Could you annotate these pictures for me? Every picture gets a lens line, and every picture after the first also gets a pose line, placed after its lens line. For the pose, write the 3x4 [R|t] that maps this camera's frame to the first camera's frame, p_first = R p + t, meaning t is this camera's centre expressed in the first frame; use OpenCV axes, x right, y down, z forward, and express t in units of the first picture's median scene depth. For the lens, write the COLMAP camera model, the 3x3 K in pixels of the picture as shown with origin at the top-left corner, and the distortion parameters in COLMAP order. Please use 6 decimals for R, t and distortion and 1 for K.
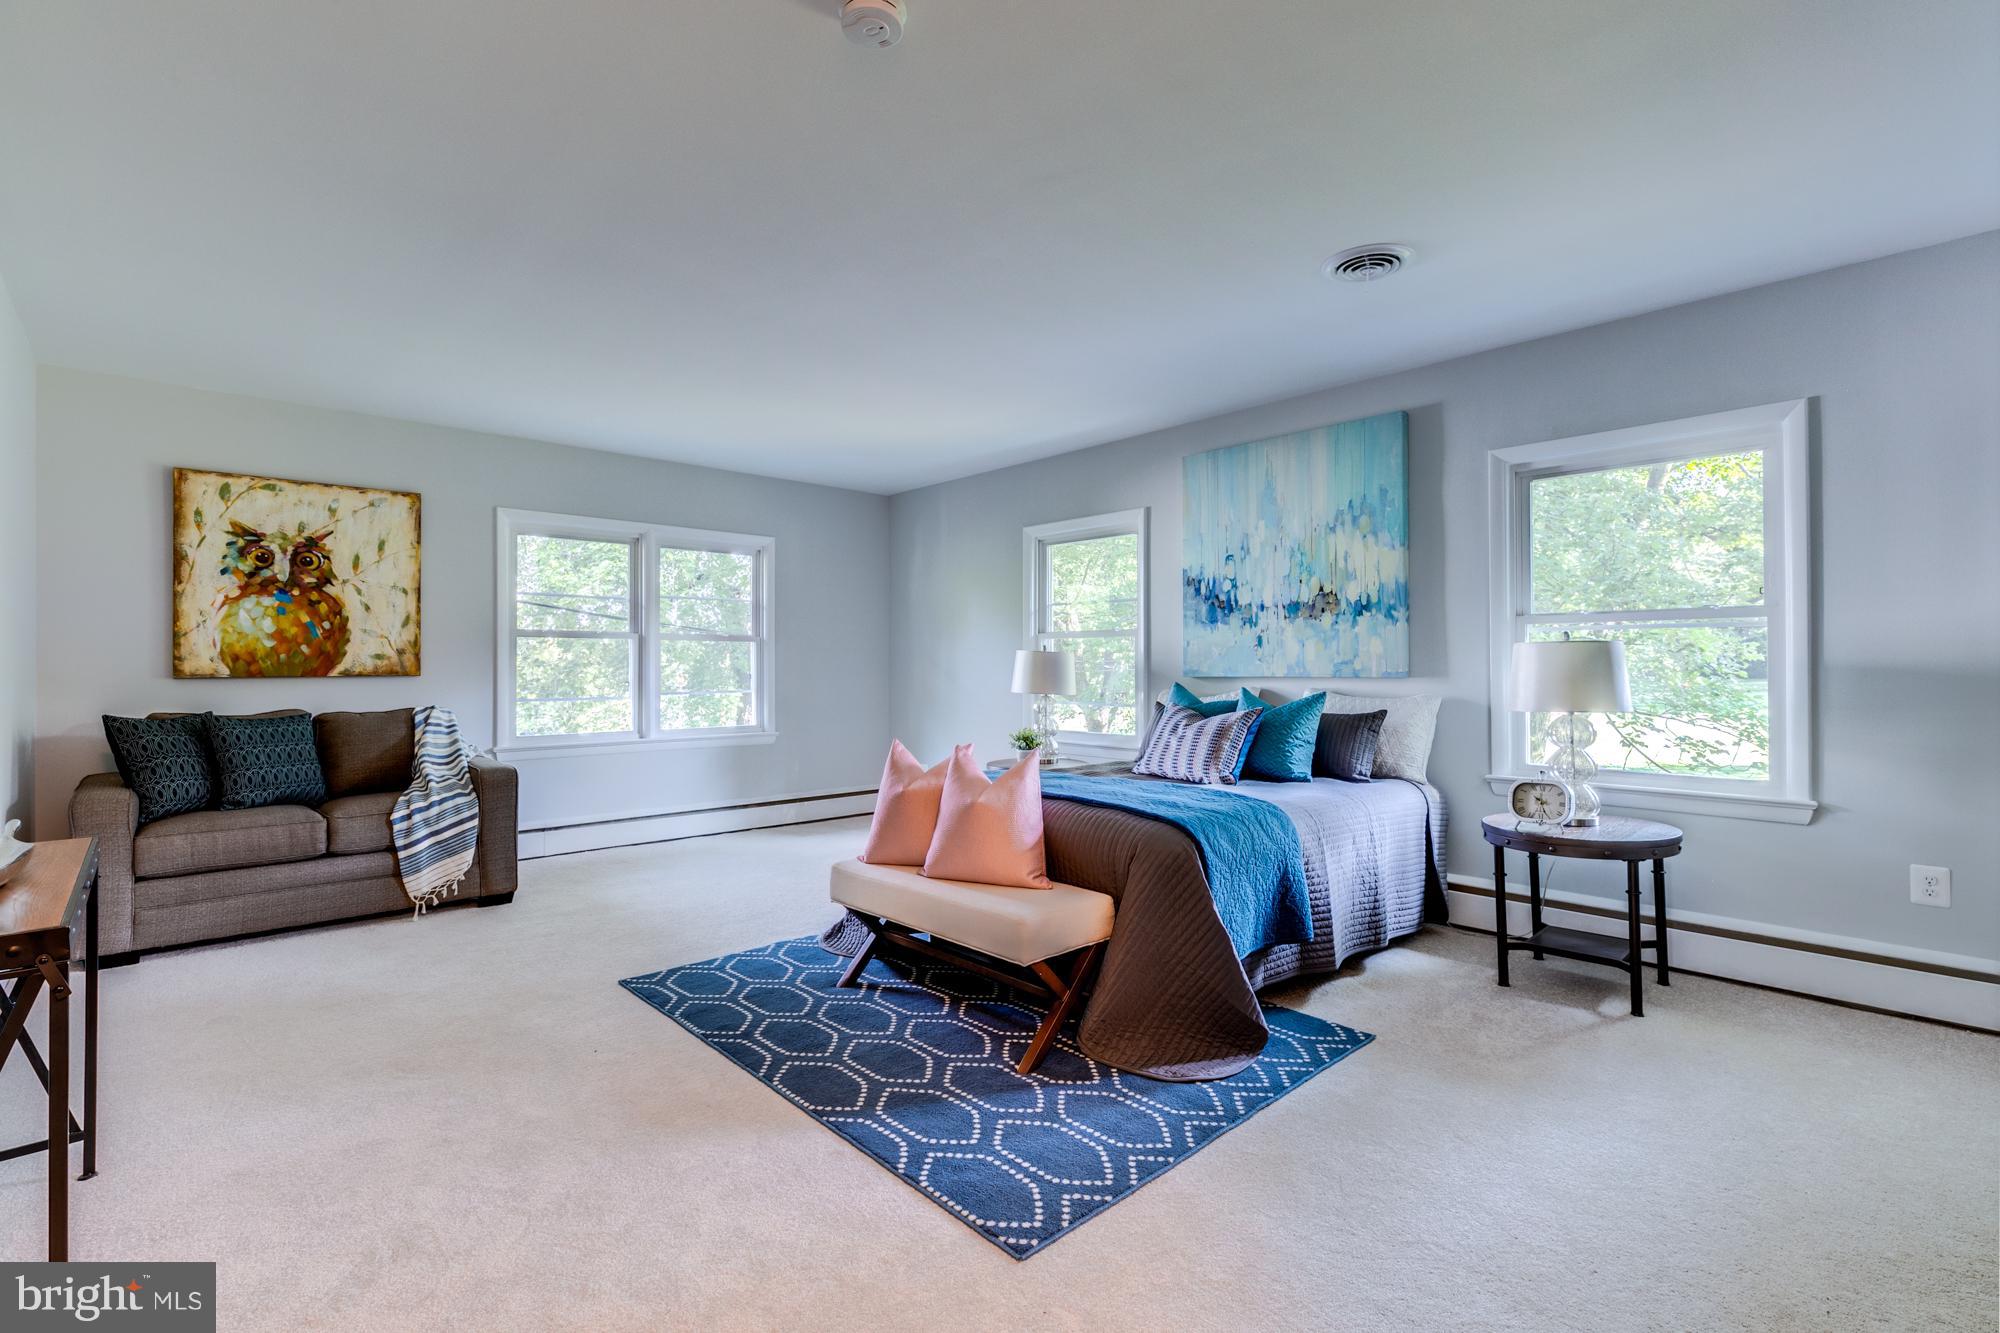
lens RADIAL K [[918.1, 0, 1014.5], [0, 918.1, 665.3], [0, 0, 1]] dist [-0.001500, -0.000857]
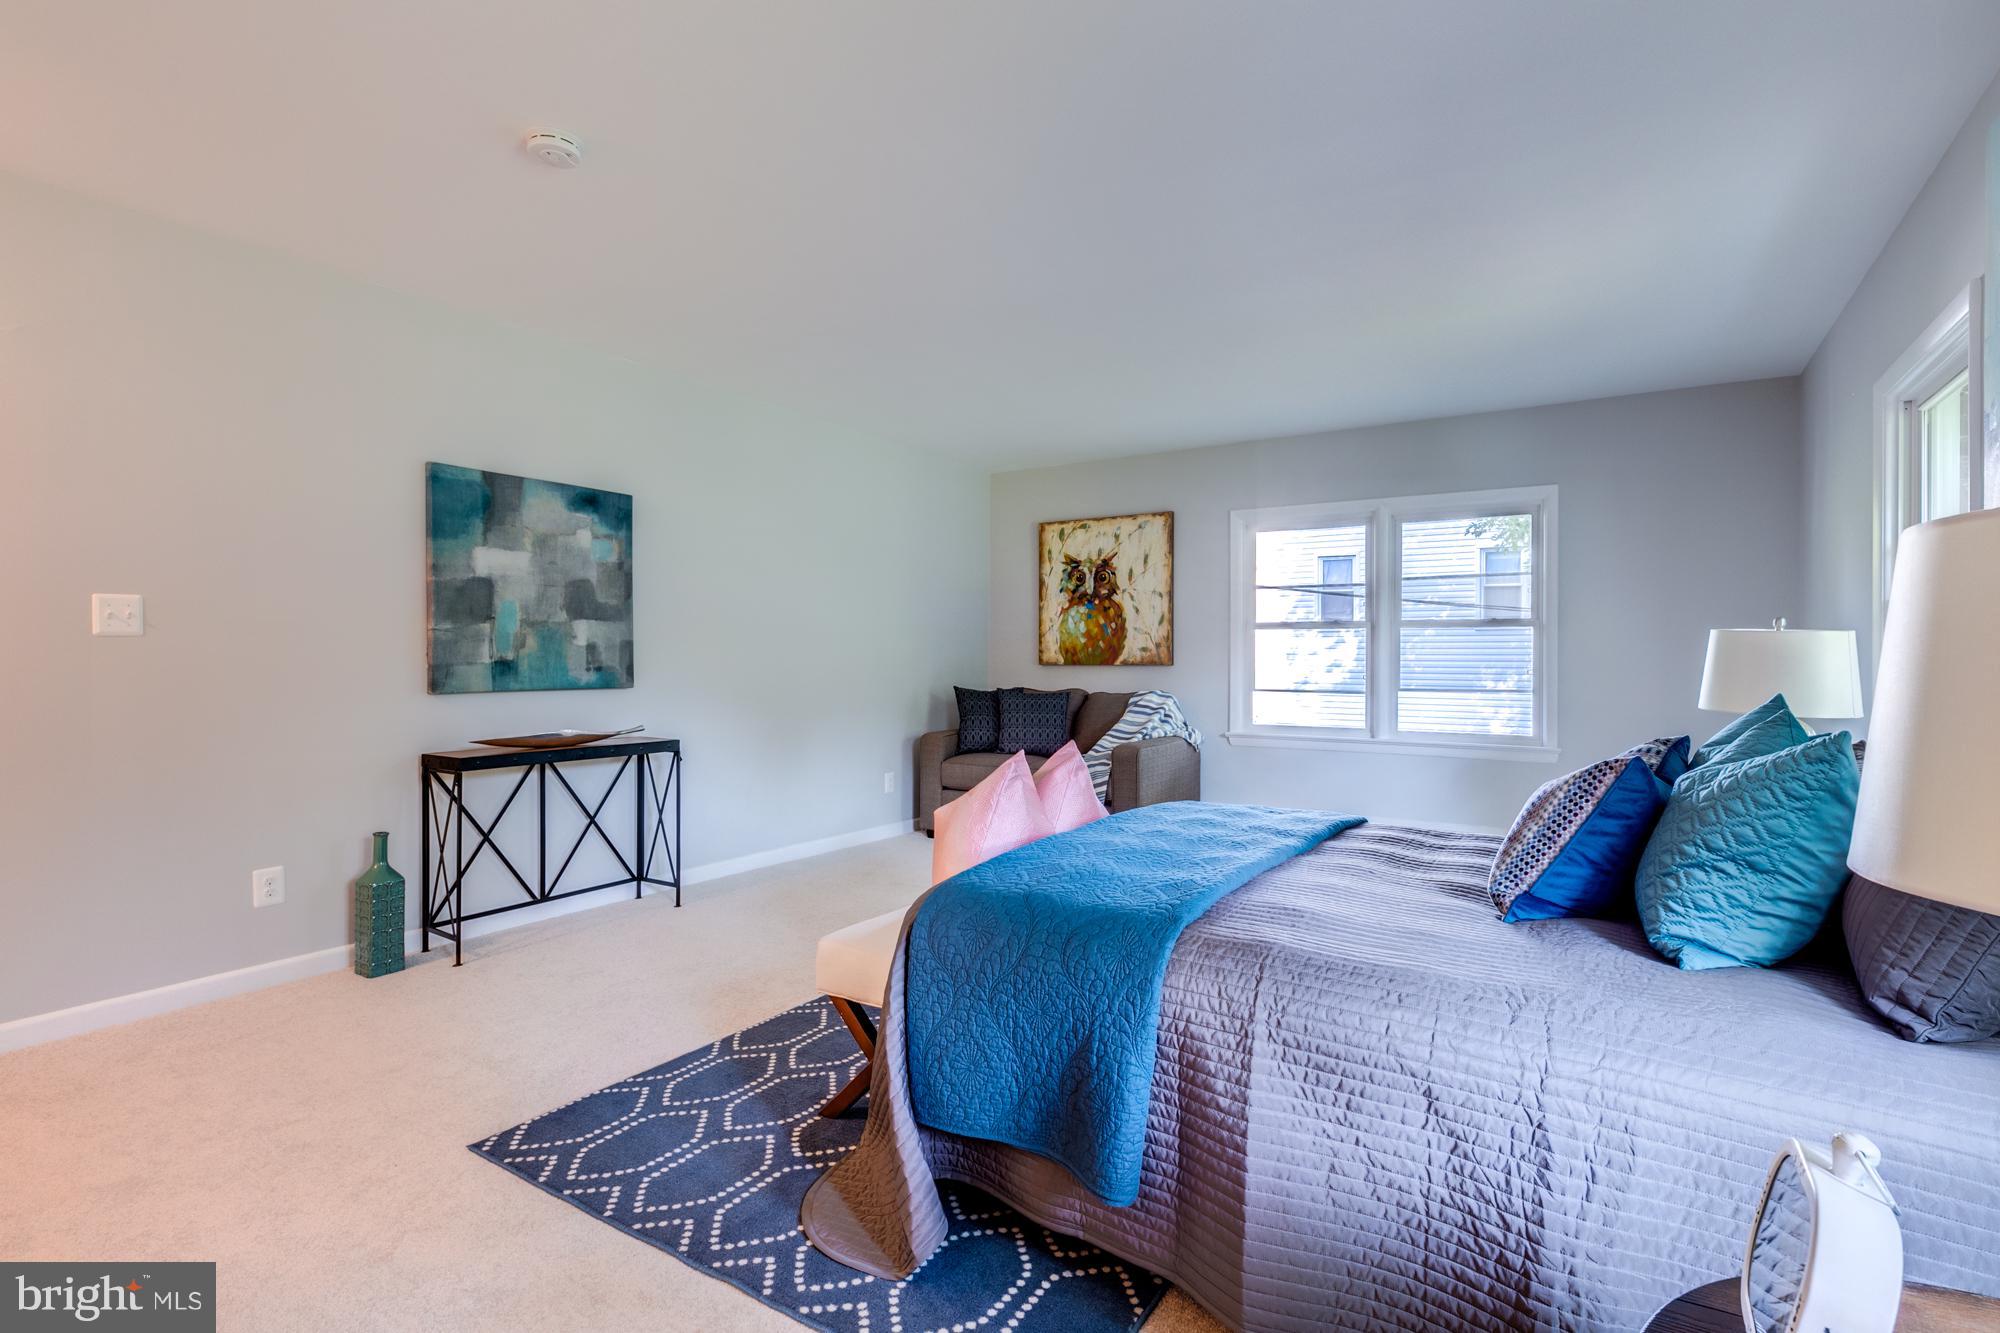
lens RADIAL K [[959.0, 0, 1008.2], [0, 959.0, 657.4], [0, 0, 1]] dist [-0.002628, -0.001763]
pose [[0.230177, 0.001213, -0.973148, 0.558170], [-0.002539, 0.999997, 0.000646, 0.001097], [0.973145, 0.002322, 0.230179, 0.561827]]
